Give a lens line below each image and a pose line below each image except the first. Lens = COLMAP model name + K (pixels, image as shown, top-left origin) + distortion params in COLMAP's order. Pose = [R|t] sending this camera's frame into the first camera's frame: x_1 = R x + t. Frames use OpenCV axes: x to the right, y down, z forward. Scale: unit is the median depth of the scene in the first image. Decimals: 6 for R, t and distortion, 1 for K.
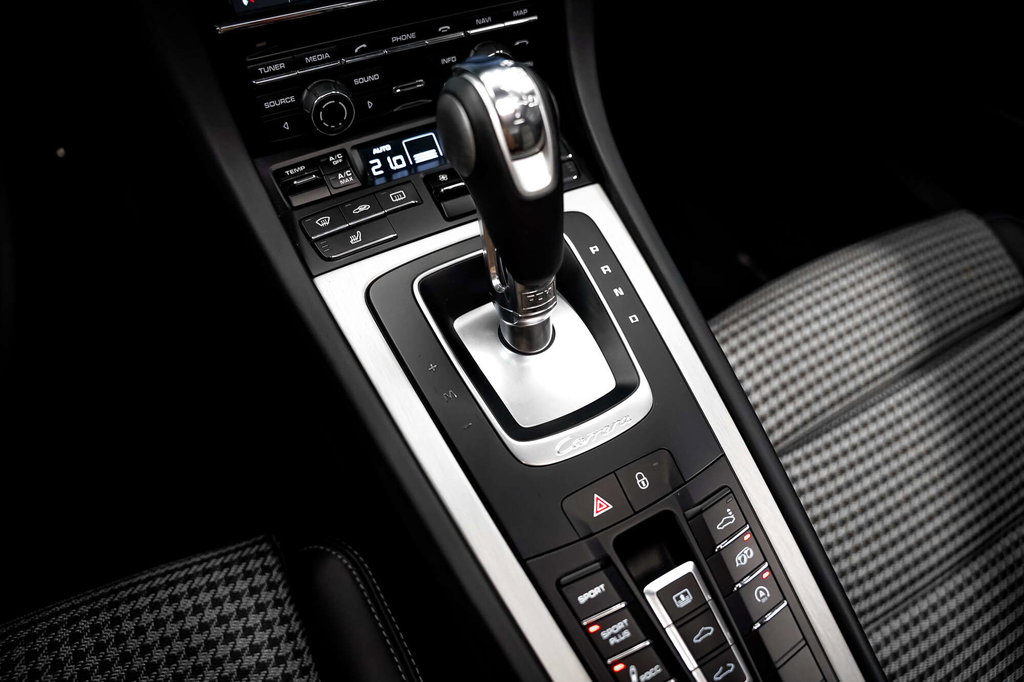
lens RADIAL K [[702.9, 0, 501.7], [0, 702.9, 342.1], [0, 0, 1]] dist [-0.120017, 0.032702]
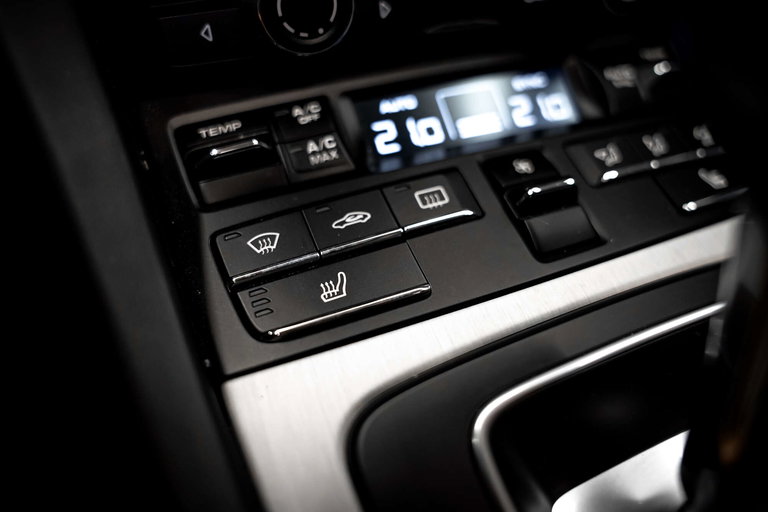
lens RADIAL K [[527.1, 0, 385.1], [0, 527.1, 258.0], [0, 0, 1]] dist [-0.120017, 0.032702]
pose [[0.992995, 0.073684, -0.092368, -0.143185], [-0.082558, 0.991928, -0.096247, -0.132825], [0.084530, 0.103199, 0.991062, 0.652268]]
